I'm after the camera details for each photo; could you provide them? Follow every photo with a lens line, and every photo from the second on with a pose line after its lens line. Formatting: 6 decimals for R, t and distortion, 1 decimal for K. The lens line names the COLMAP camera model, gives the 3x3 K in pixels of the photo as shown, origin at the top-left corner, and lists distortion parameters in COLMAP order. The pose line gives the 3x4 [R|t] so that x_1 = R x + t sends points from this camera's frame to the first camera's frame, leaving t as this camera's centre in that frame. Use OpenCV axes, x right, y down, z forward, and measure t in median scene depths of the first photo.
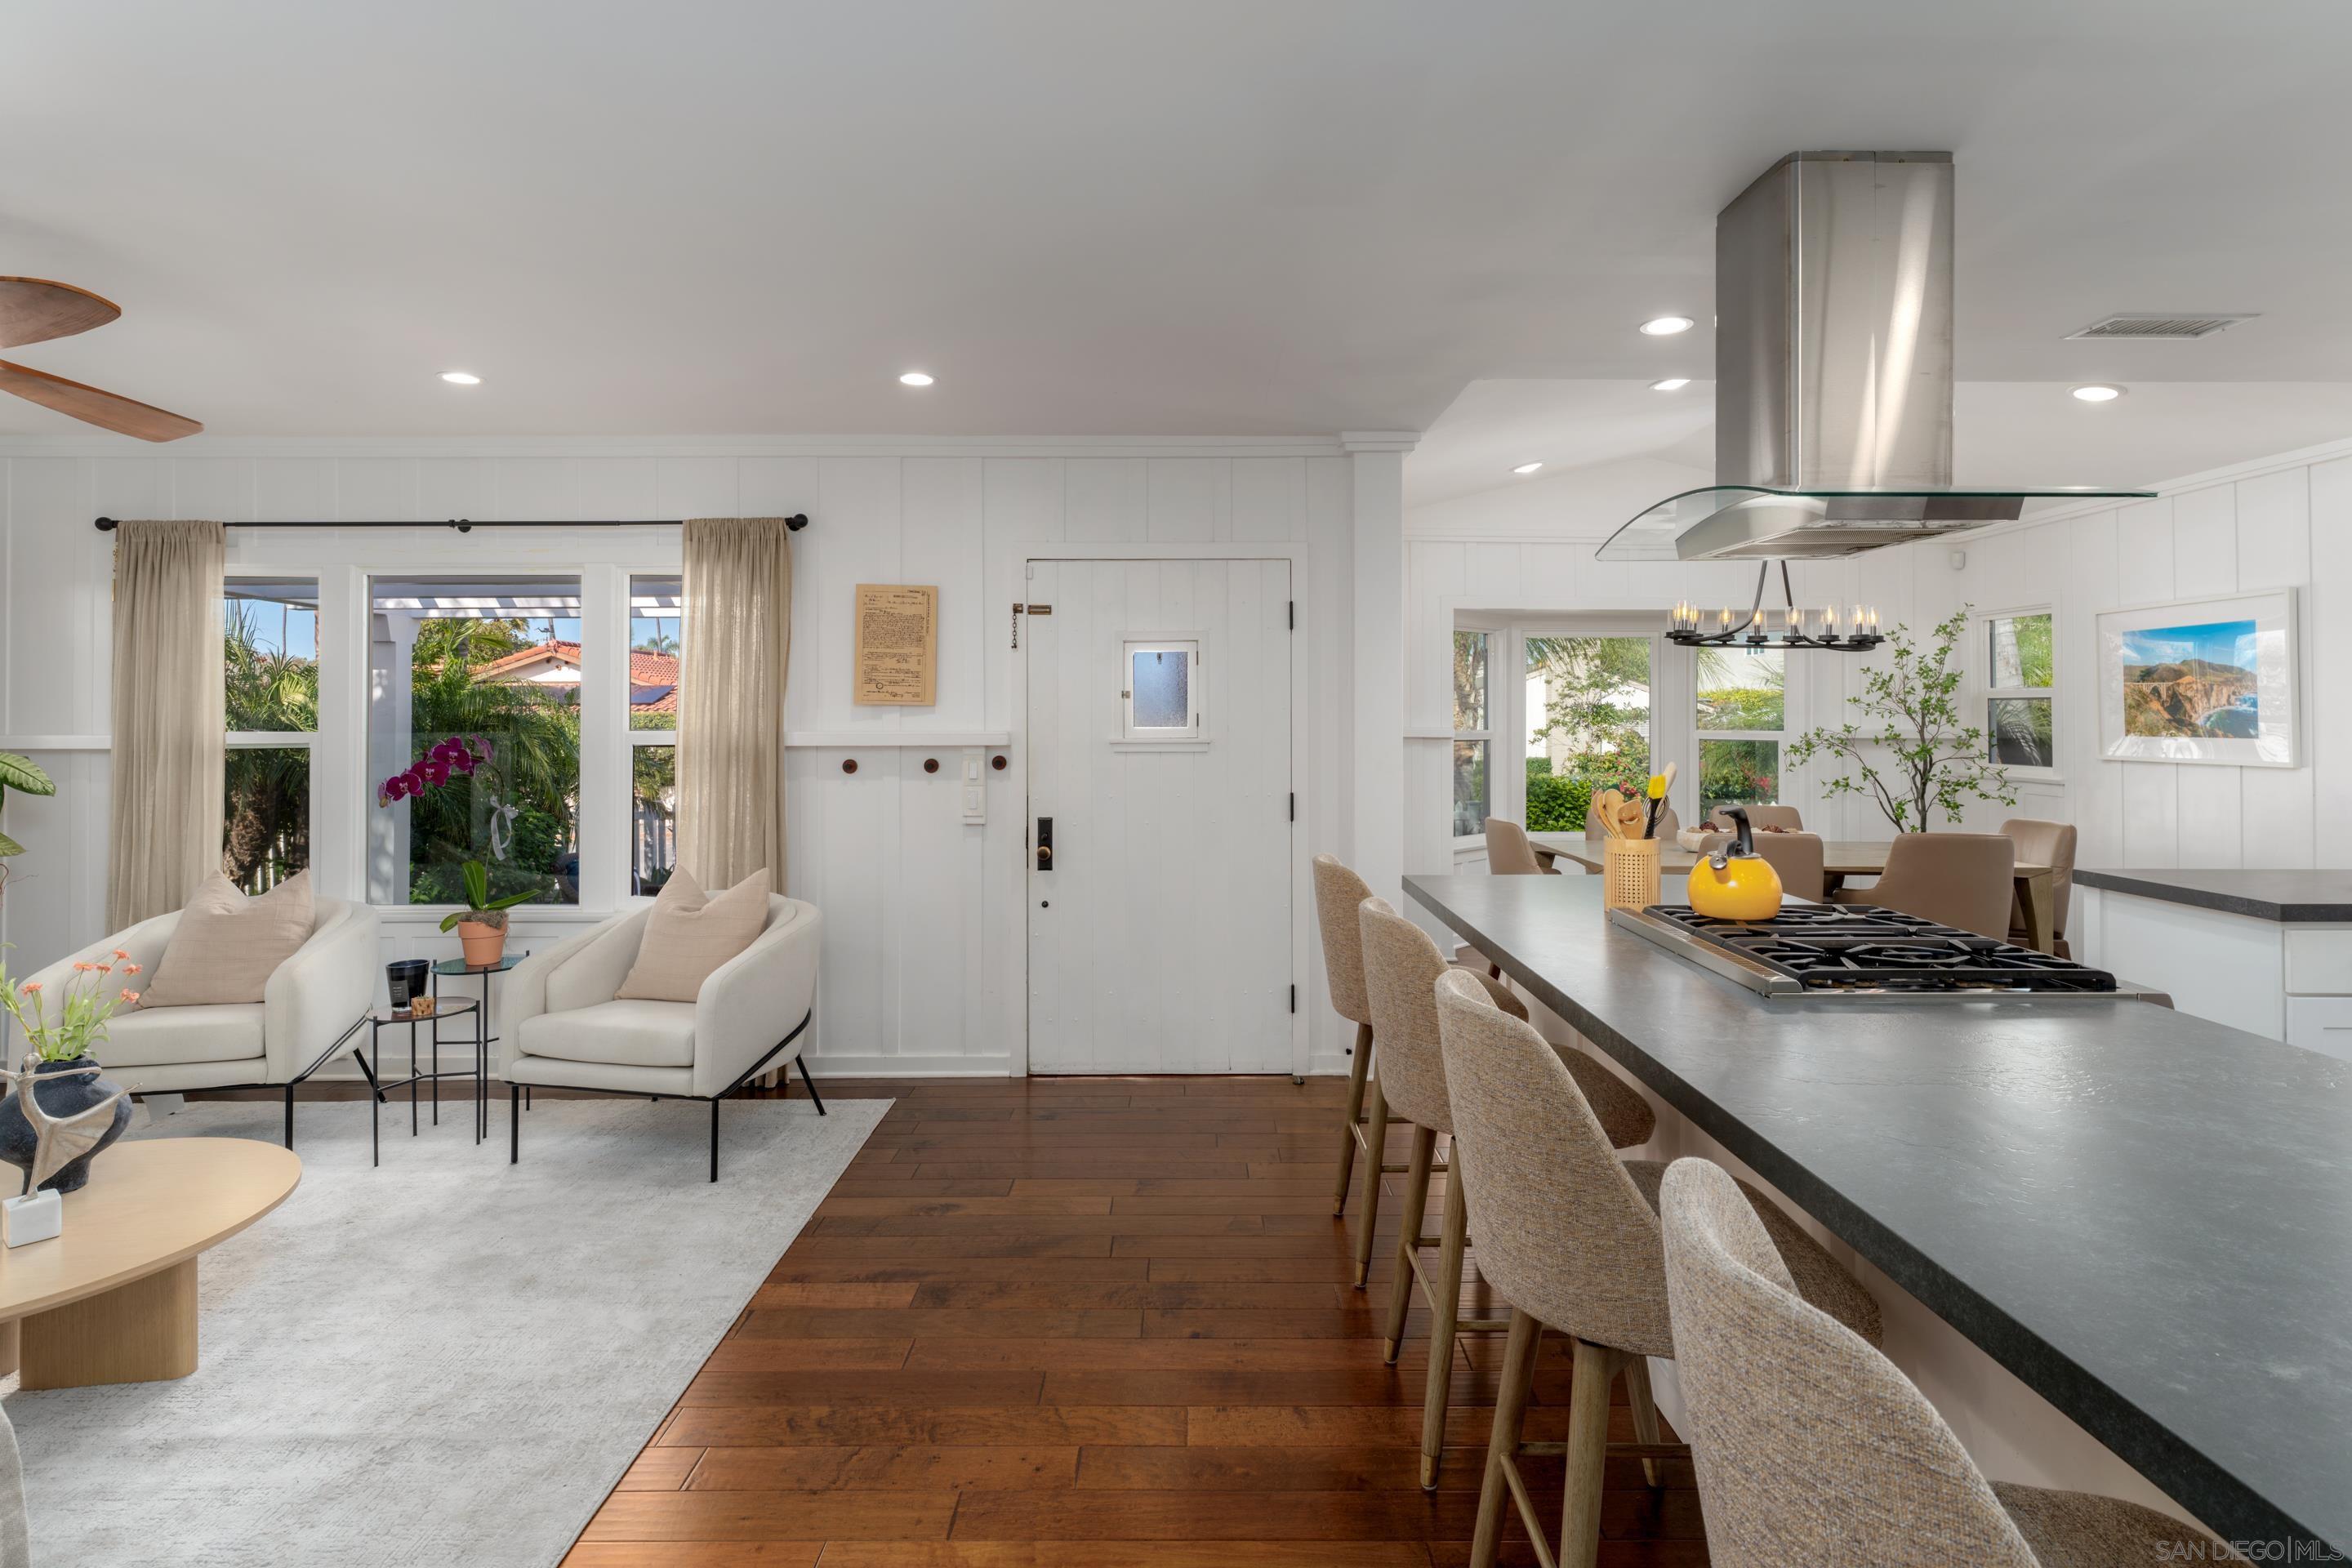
lens RADIAL K [[1180.8, 0, 1185.0], [0, 1180.8, 696.4], [0, 0, 1]] dist [-0.005070, 0.001016]
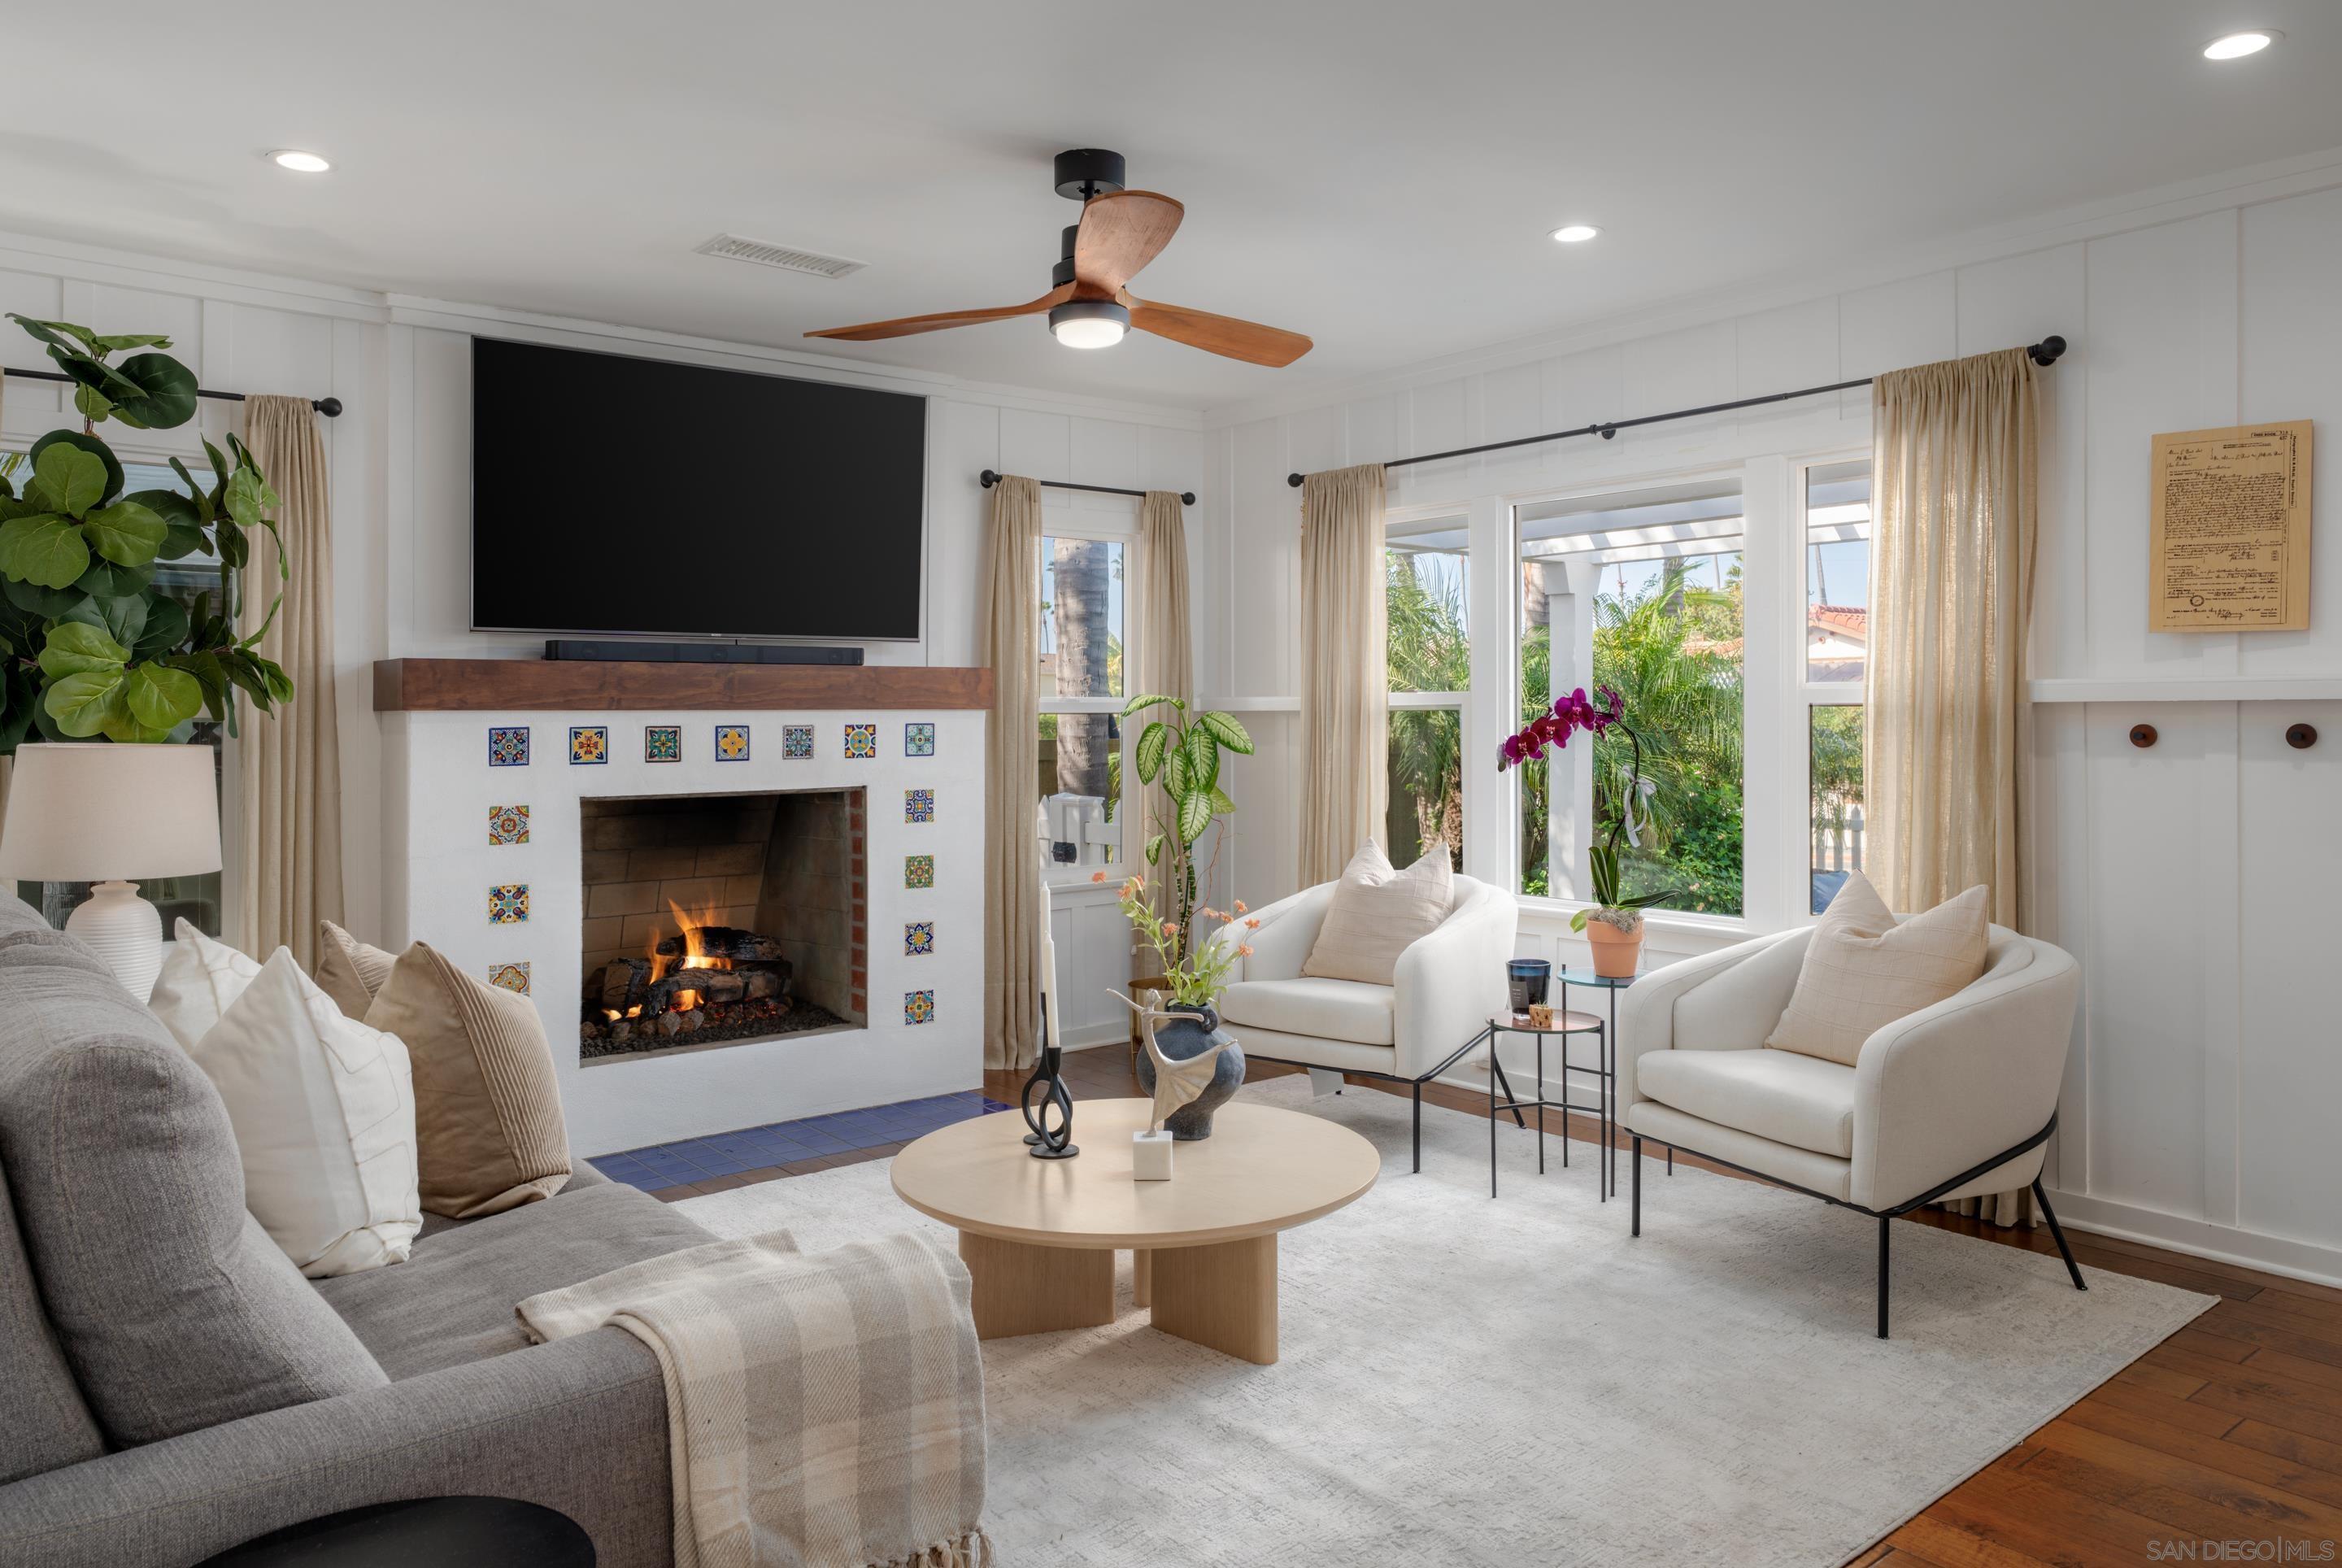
lens RADIAL K [[1575.5, 0, 1183.1], [0, 1575.5, 713.5], [0, 0, 1]] dist [0.001587, -0.000019]
pose [[0.632281, -0.001336, -0.774738, 0.040560], [0.016091, 0.999805, 0.011407, 0.036899], [0.774572, -0.019679, 0.632180, 0.122008]]
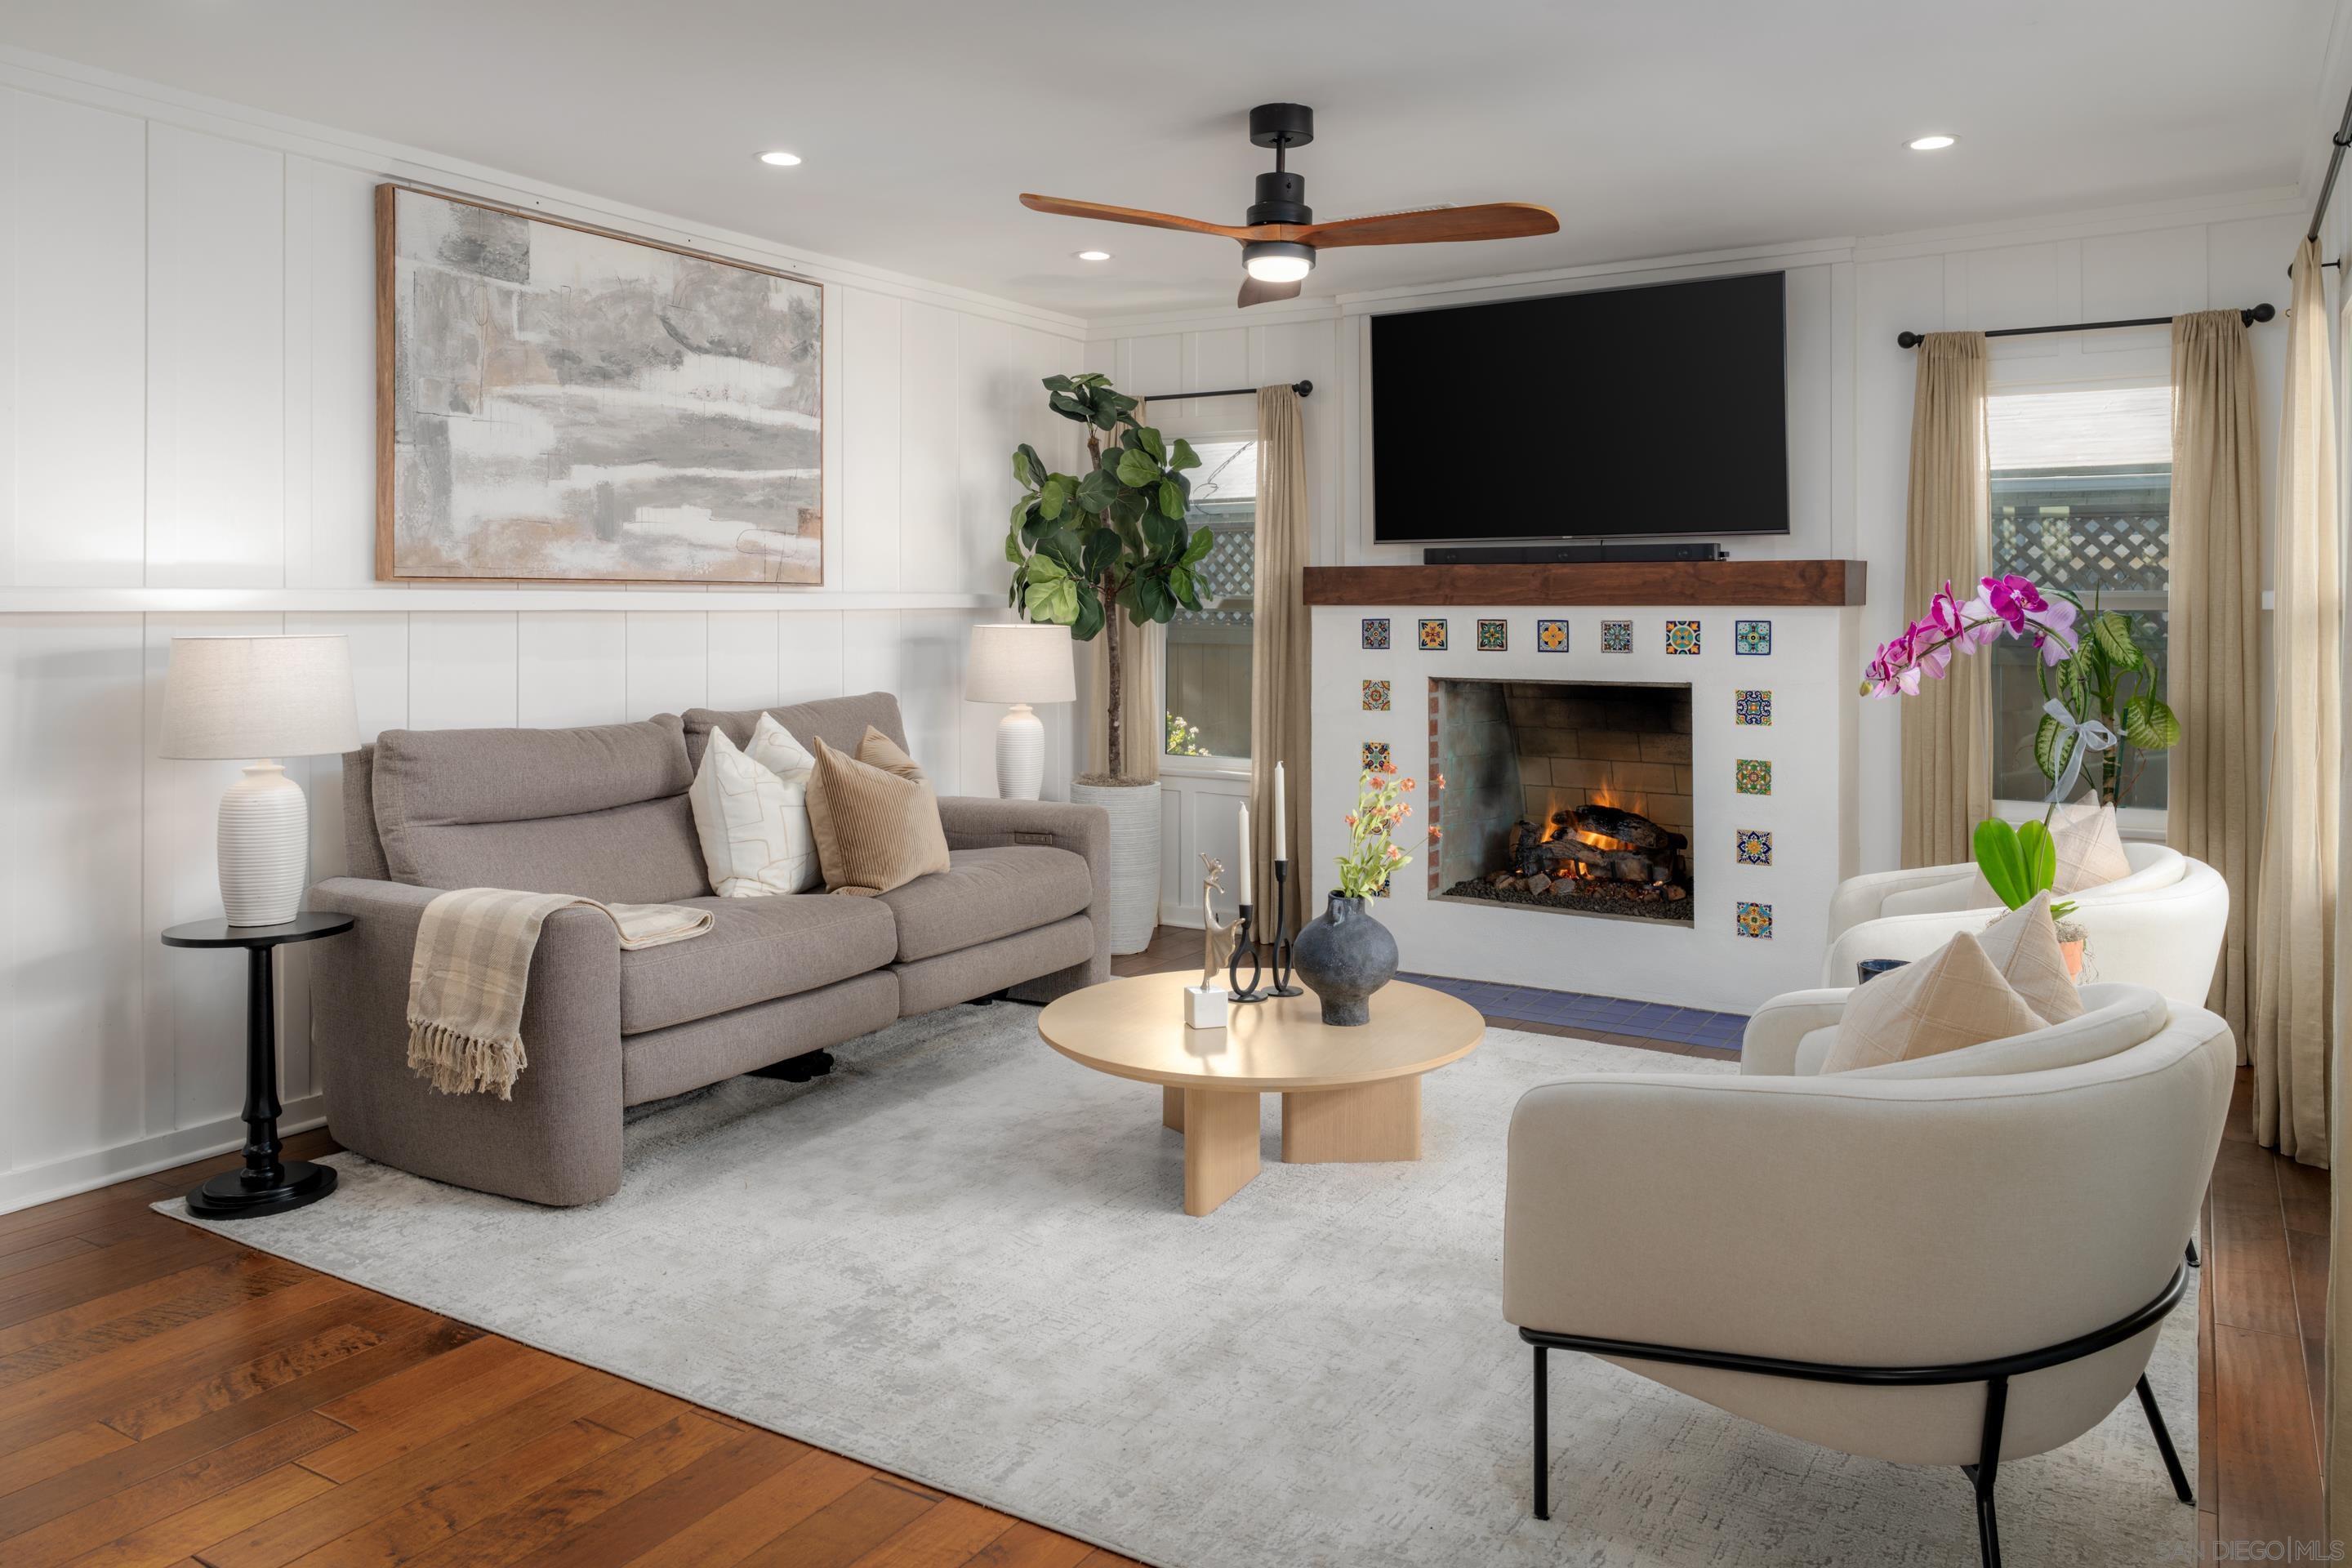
lens RADIAL K [[1582.6, 0, 1203.2], [0, 1582.6, 600.1], [0, 0, 1]] dist [-0.002033, 0.000437]
pose [[-0.507068, -0.002844, -0.861901, 0.194690], [0.012869, 0.999858, -0.010870, 0.049295], [0.861810, -0.016604, -0.506960, 1.117619]]
